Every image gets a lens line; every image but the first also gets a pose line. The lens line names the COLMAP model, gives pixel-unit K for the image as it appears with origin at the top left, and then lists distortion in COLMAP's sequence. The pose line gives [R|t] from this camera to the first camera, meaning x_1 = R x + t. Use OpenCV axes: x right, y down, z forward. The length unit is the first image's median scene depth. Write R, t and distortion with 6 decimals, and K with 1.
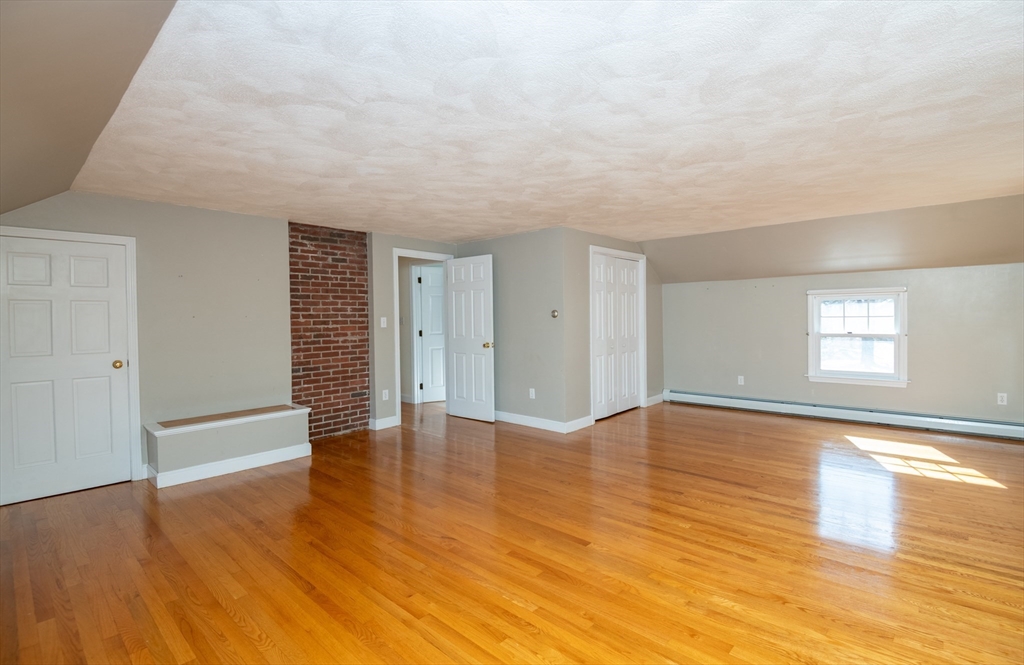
lens RADIAL K [[473.8, 0, 506.7], [0, 473.8, 328.6], [0, 0, 1]] dist [-0.011029, 0.000068]
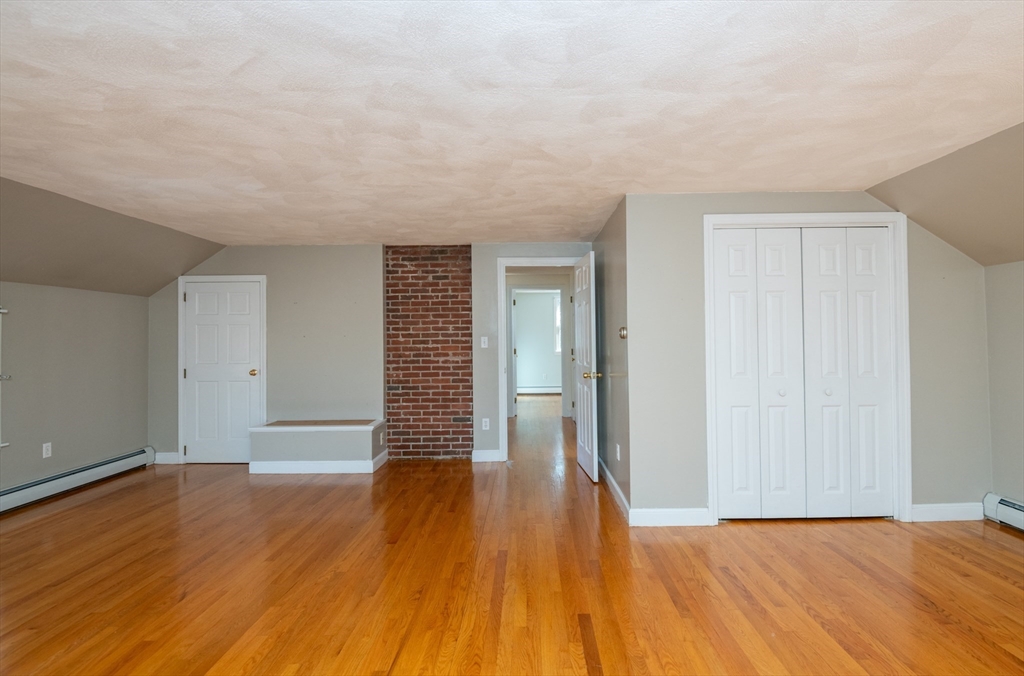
lens RADIAL K [[497.5, 0, 511.2], [0, 497.5, 331.1], [0, 0, 1]] dist [0.005018, -0.010396]
pose [[0.666961, -0.003425, -0.745085, 0.506760], [-0.015556, 0.999707, -0.018521, -0.018708], [0.744930, 0.023944, 0.666713, 0.438265]]
